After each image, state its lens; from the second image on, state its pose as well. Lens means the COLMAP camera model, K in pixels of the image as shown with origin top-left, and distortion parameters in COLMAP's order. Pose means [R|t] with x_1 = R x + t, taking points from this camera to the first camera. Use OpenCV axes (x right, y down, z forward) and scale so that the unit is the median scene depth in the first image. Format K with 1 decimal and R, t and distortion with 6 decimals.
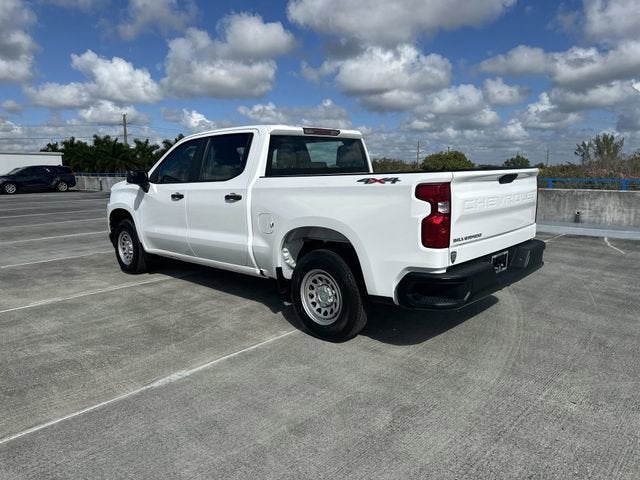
lens RADIAL K [[459.6, 0, 317.0], [0, 459.6, 213.0], [0, 0, 1]] dist [-0.001314, 0.000544]
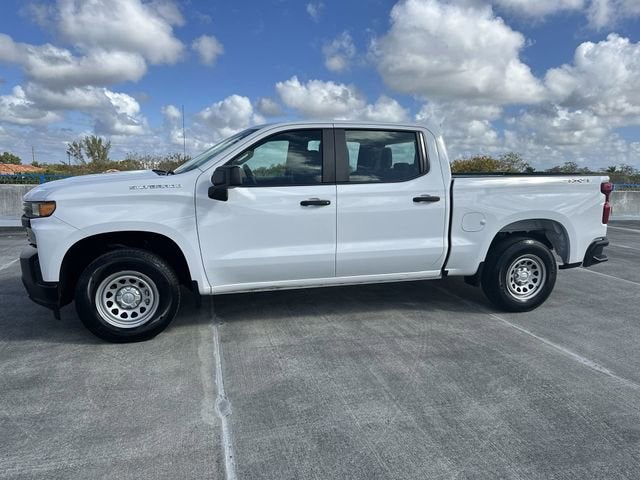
lens RADIAL K [[452.8, 0, 318.1], [0, 452.8, 238.8], [0, 0, 1]] dist [0.044125, -0.062065]
pose [[0.510483, -0.111537, 0.852624, -1.132836], [0.063026, 0.993738, 0.092261, -0.055380], [-0.857575, 0.006640, 0.514316, 0.740166]]
